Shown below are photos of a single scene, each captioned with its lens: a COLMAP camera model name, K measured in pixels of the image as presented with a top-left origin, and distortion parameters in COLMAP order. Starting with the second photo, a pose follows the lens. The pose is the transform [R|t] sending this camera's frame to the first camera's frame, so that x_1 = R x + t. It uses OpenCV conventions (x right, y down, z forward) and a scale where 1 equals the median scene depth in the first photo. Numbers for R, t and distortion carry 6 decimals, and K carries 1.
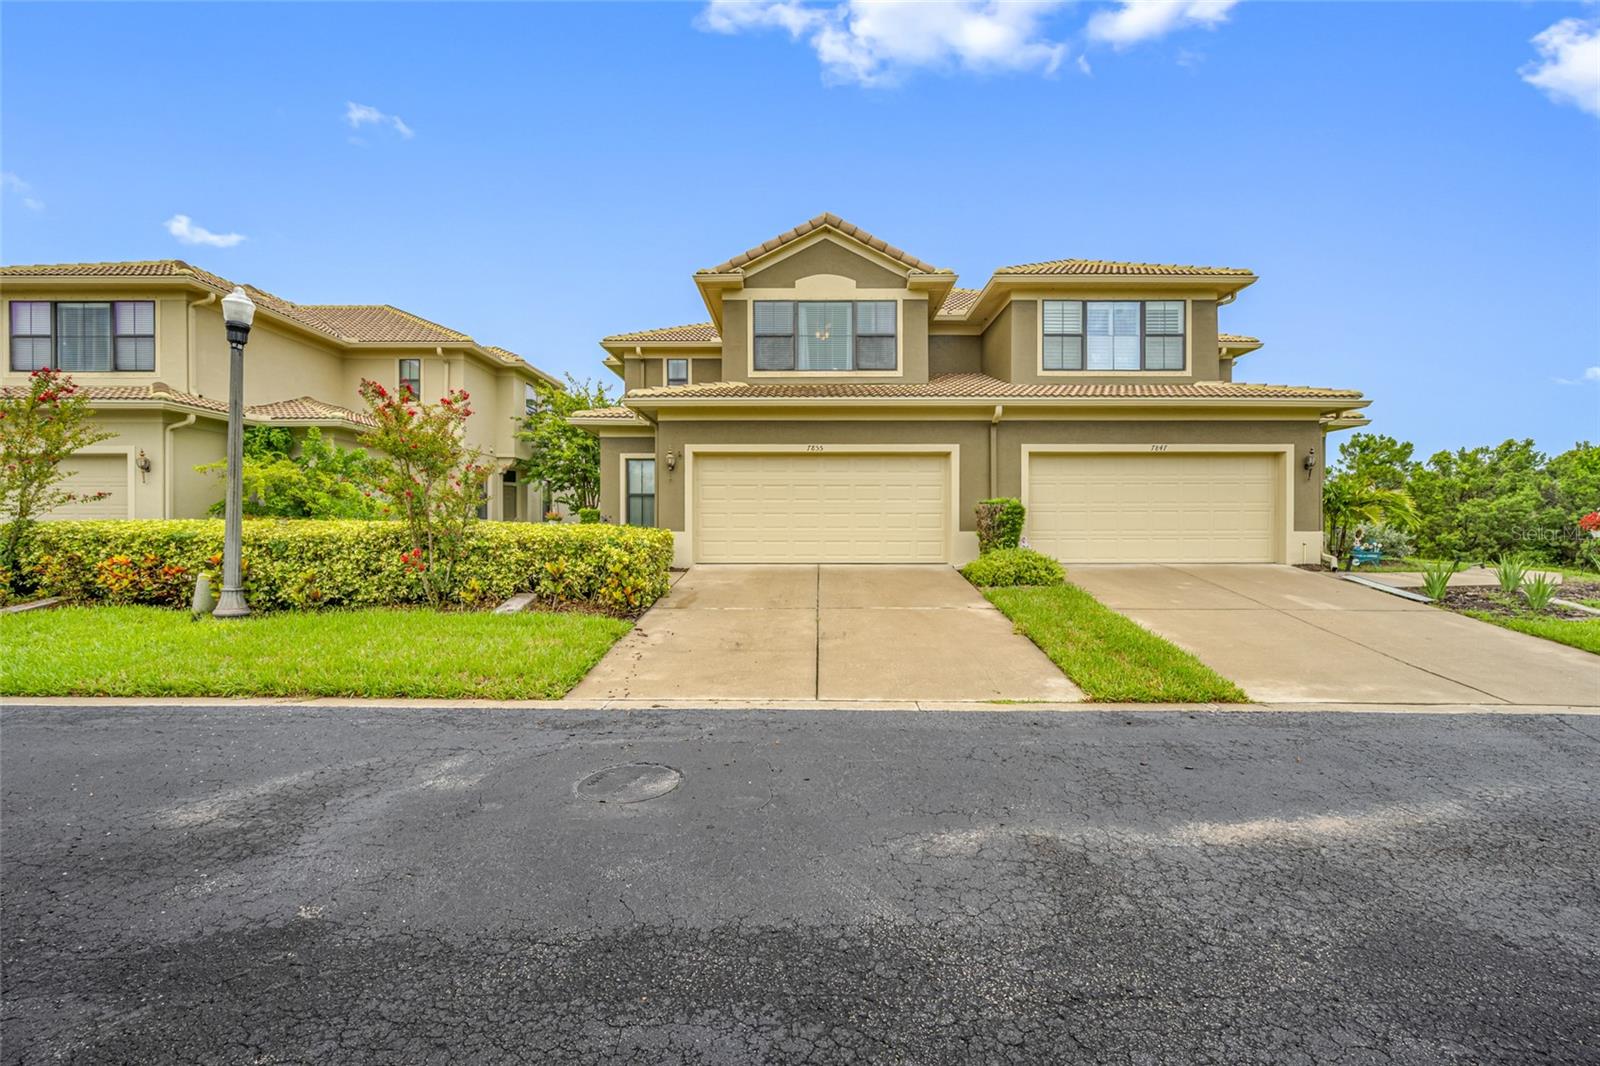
lens RADIAL K [[658.6, 0, 817.0], [0, 658.6, 533.9], [0, 0, 1]] dist [-0.000778, -0.000185]
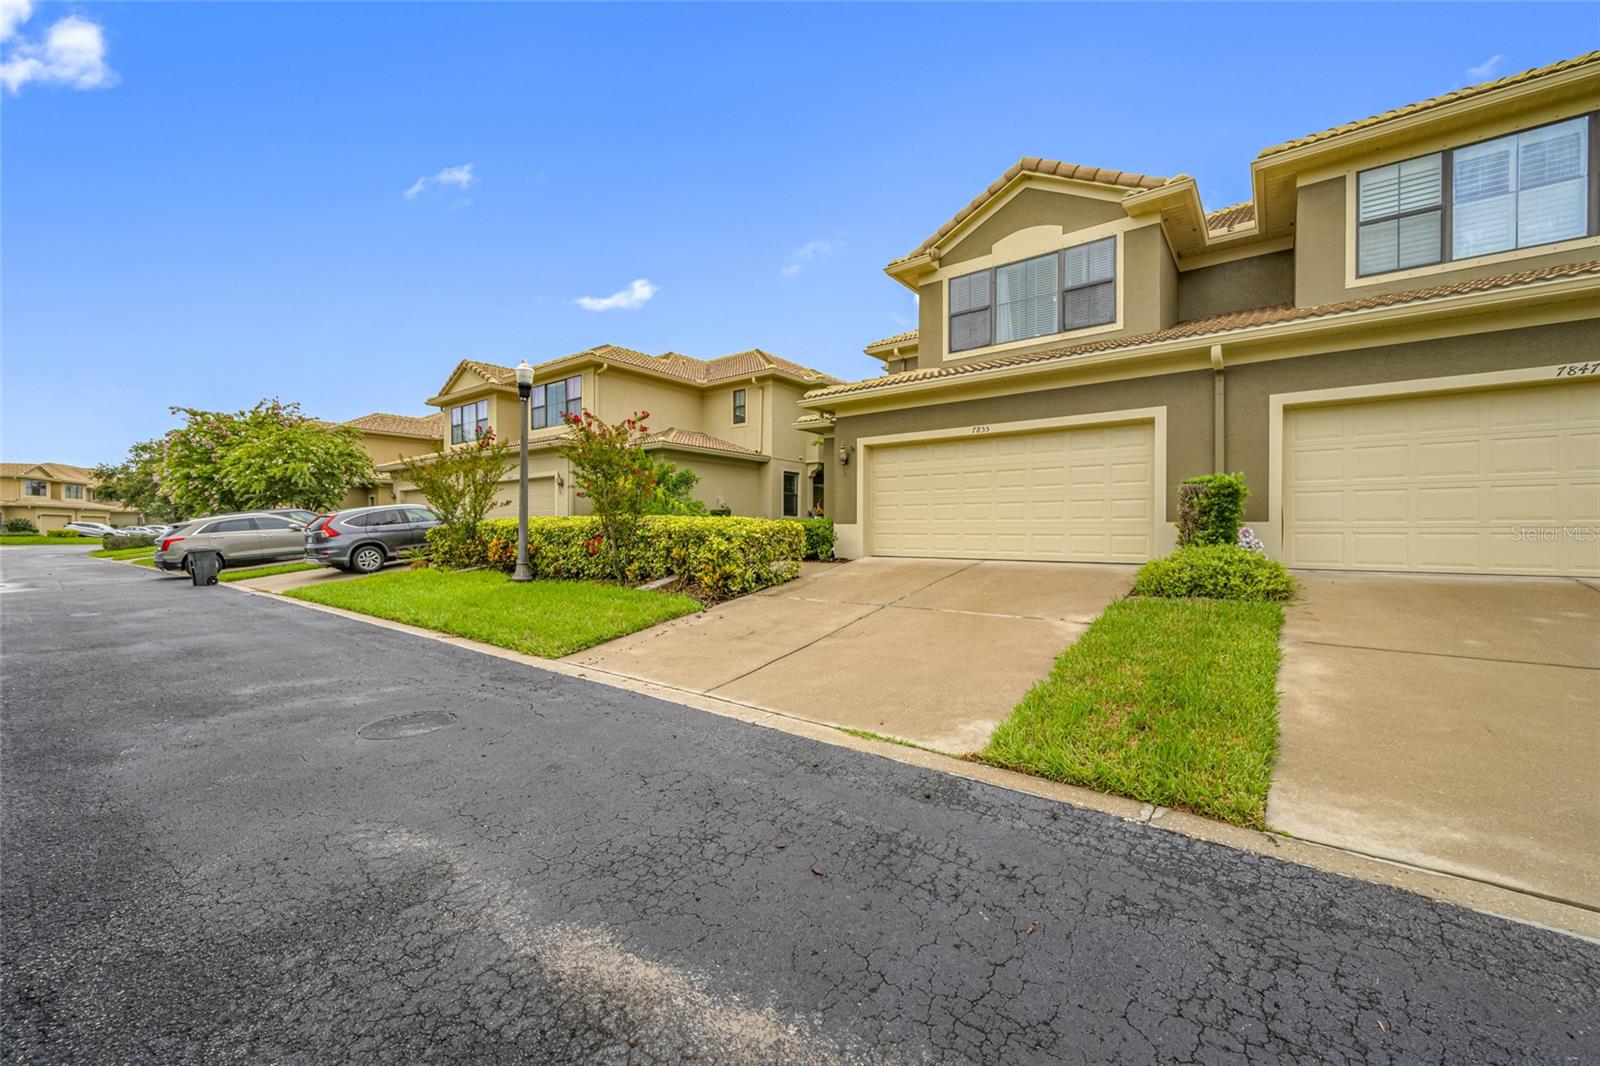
lens RADIAL K [[632.2, 0, 804.9], [0, 632.2, 533.5], [0, 0, 1]] dist [-0.001354, -0.000101]
pose [[0.789233, 0.004173, -0.614079, 0.326511], [-0.002137, 0.999990, 0.004049, 0.006898], [0.614090, -0.001883, 0.789234, 0.175158]]
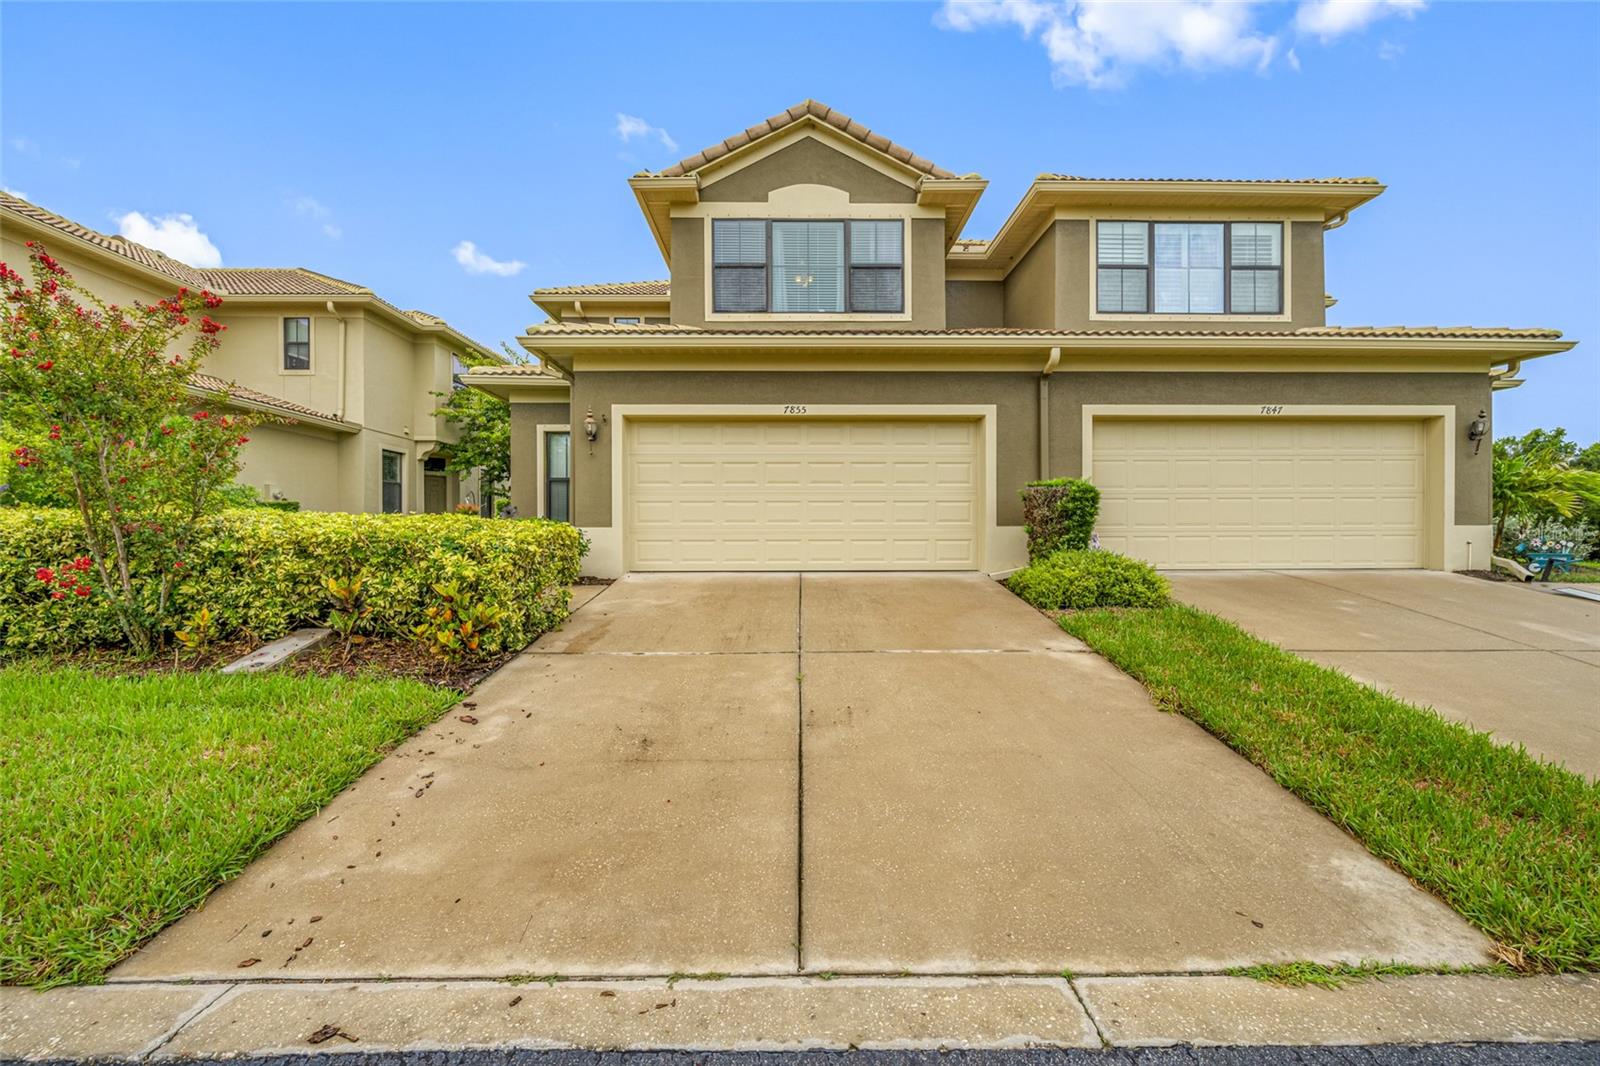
lens RADIAL K [[632.2, 0, 804.9], [0, 632.2, 533.5], [0, 0, 1]] dist [-0.001354, -0.000101]
pose [[0.999935, -0.002317, 0.011201, -0.000348], [0.002297, 0.999996, 0.001835, 0.002255], [-0.011205, -0.001809, 0.999936, 0.307641]]
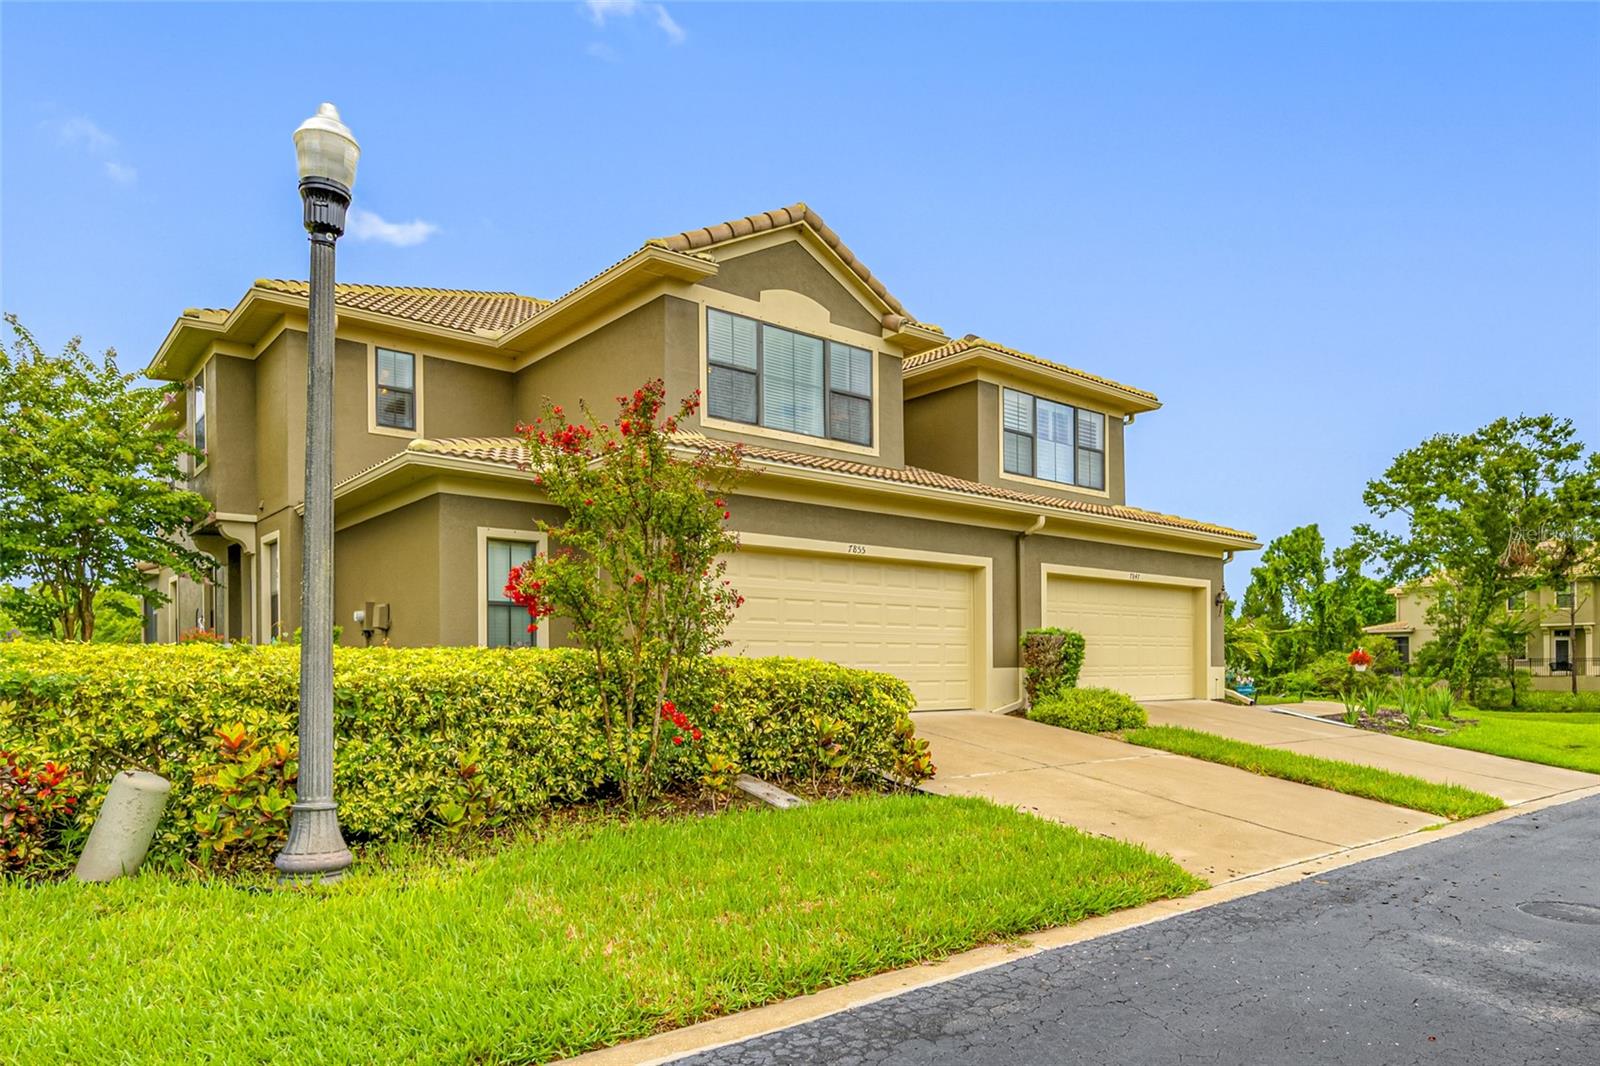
lens RADIAL K [[1022.9, 0, 854.6], [0, 1022.9, 668.2], [0, 0, 1]] dist [0.000261, 0.000715]
pose [[0.753586, -0.002498, 0.657345, -0.702619], [0.006701, 0.999970, -0.003882, 0.000244], [-0.657315, 0.007331, 0.753580, 0.178629]]
